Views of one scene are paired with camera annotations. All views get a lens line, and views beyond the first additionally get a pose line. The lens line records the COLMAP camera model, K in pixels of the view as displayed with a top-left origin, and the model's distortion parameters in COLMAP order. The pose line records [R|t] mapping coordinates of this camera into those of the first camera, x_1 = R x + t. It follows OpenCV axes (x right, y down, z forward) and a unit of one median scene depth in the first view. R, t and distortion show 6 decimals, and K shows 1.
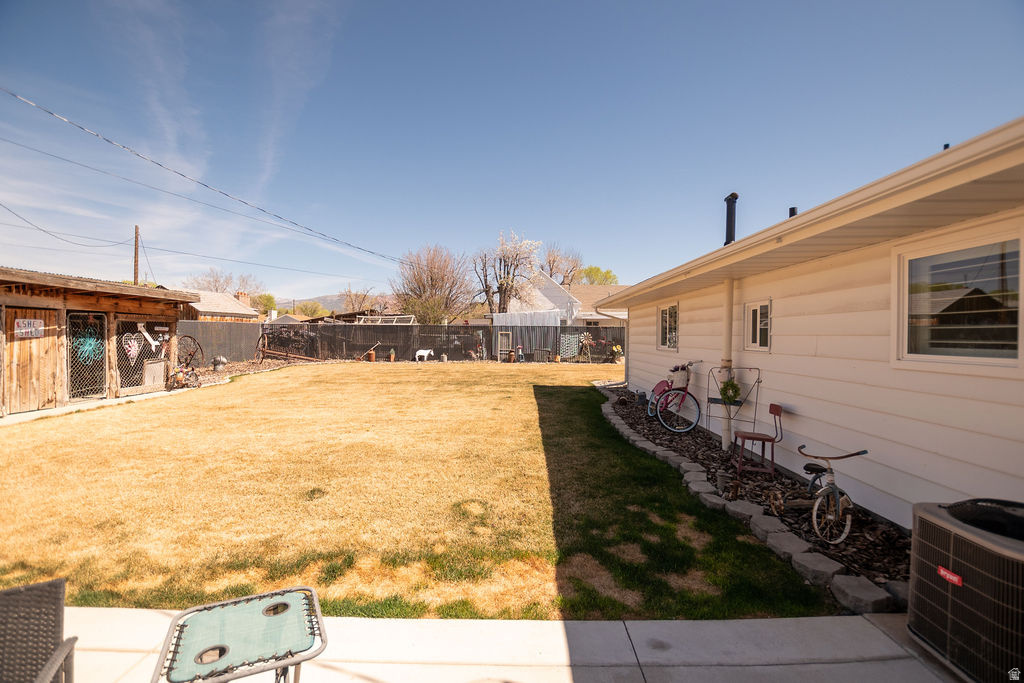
lens RADIAL K [[459.4, 0, 519.8], [0, 459.4, 343.5], [0, 0, 1]] dist [-0.031482, 0.003677]
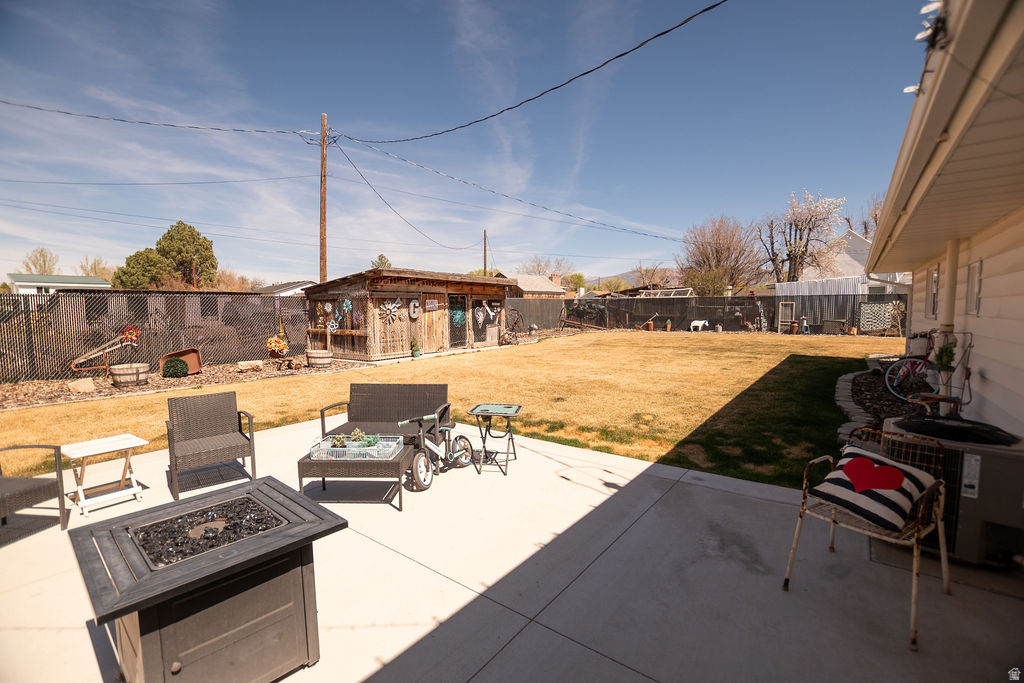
lens RADIAL K [[459.4, 0, 523.1], [0, 459.4, 341.6], [0, 0, 1]] dist [-0.031482, 0.003677]
pose [[0.807671, 0.028284, -0.588954, 0.141023], [0.003353, 0.998612, 0.052555, 0.009320], [0.589624, -0.044422, 0.806456, -0.140134]]
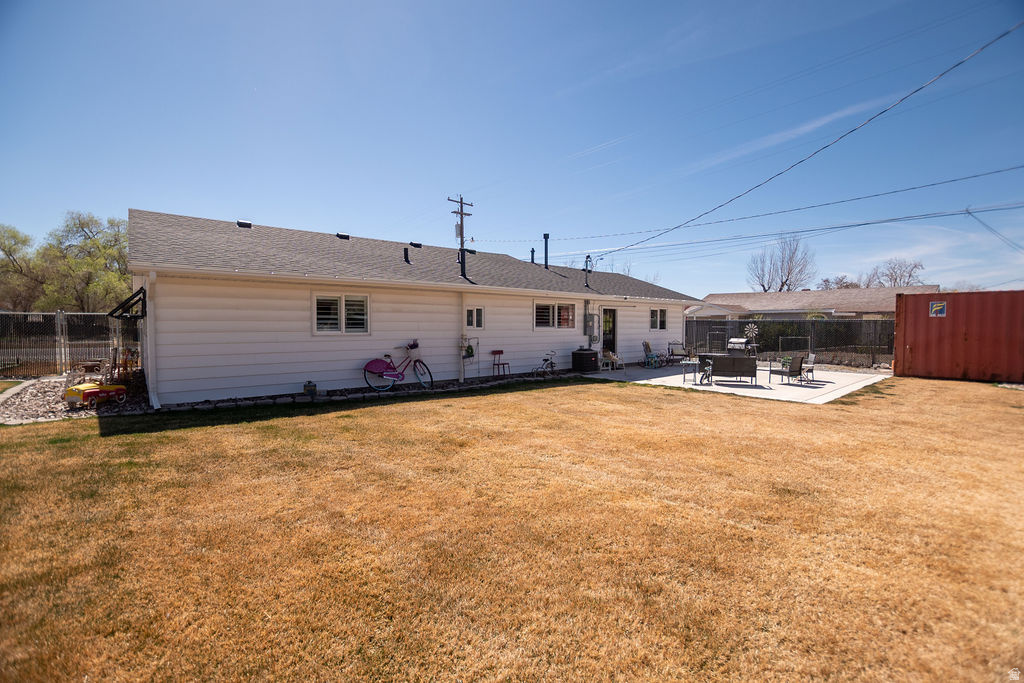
lens RADIAL K [[459.4, 0, 519.2], [0, 459.4, 346.4], [0, 0, 1]] dist [-0.031482, 0.003677]
pose [[-0.652783, -0.044582, 0.756232, -0.548456], [0.005429, 0.997966, 0.063519, -0.017722], [-0.757526, 0.045570, -0.651213, 0.972747]]
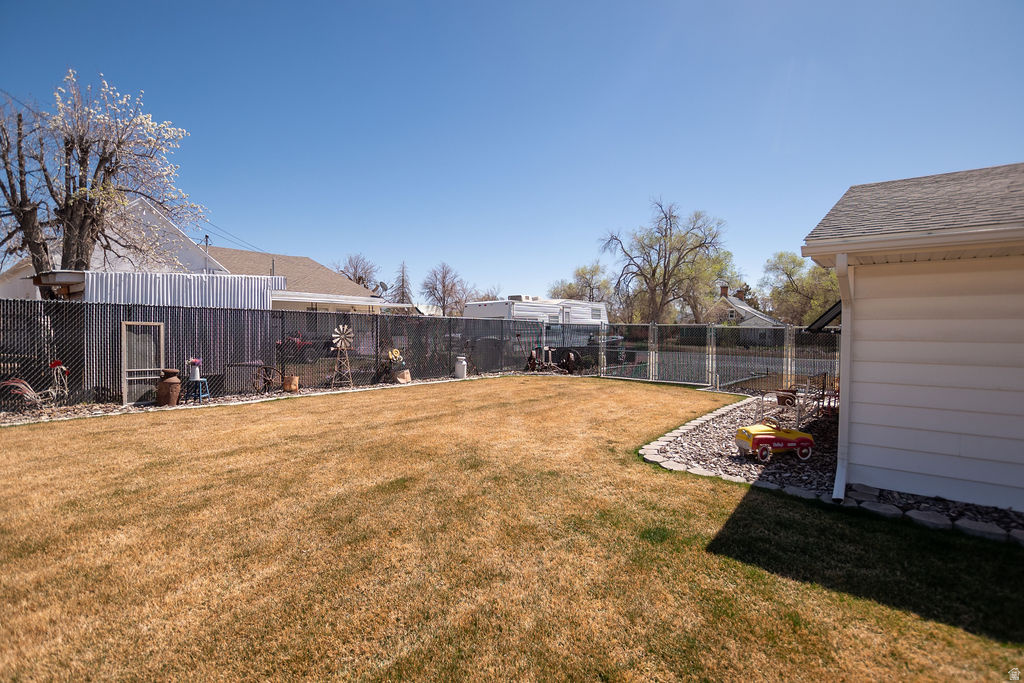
lens RADIAL K [[468.7, 0, 517.1], [0, 468.7, 341.8], [0, 0, 1]] dist [-0.027437, 0.002197]
pose [[0.633188, -0.017494, 0.773800, -0.221363], [0.006381, 0.999829, 0.017382, -0.023577], [-0.773972, -0.006068, 0.633191, 0.921536]]
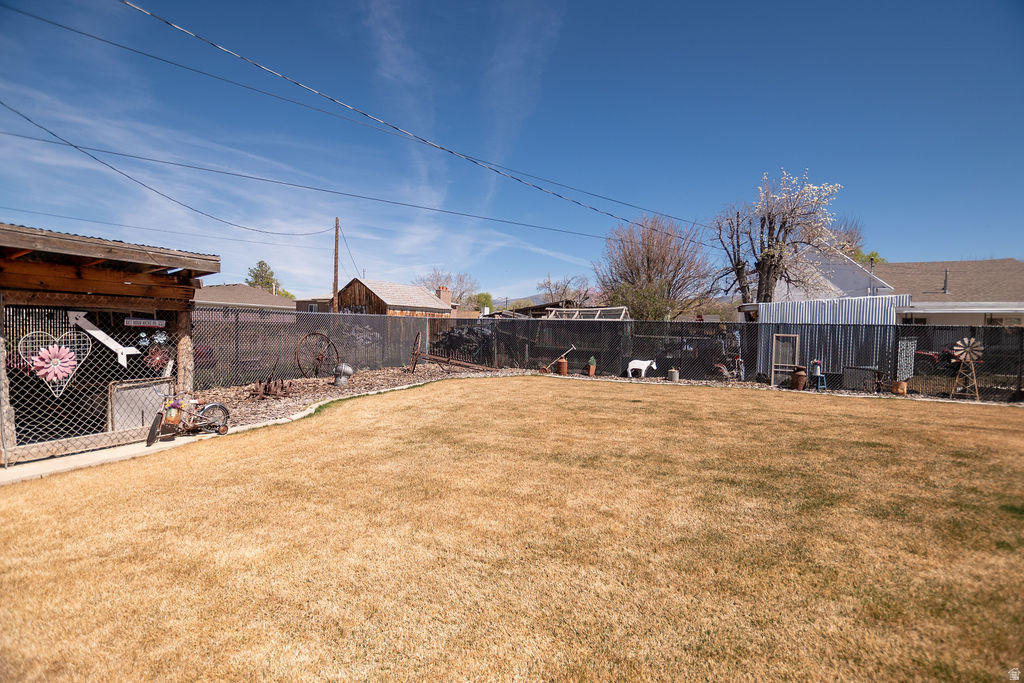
lens RADIAL K [[449.0, 0, 508.8], [0, 449.0, 338.9], [0, 0, 1]] dist [-0.031237, 0.001683]
pose [[0.892766, 0.022546, -0.449956, -0.157545], [-0.024091, 0.999707, 0.002292, -0.021219], [0.449875, 0.008793, 0.893048, 0.607124]]
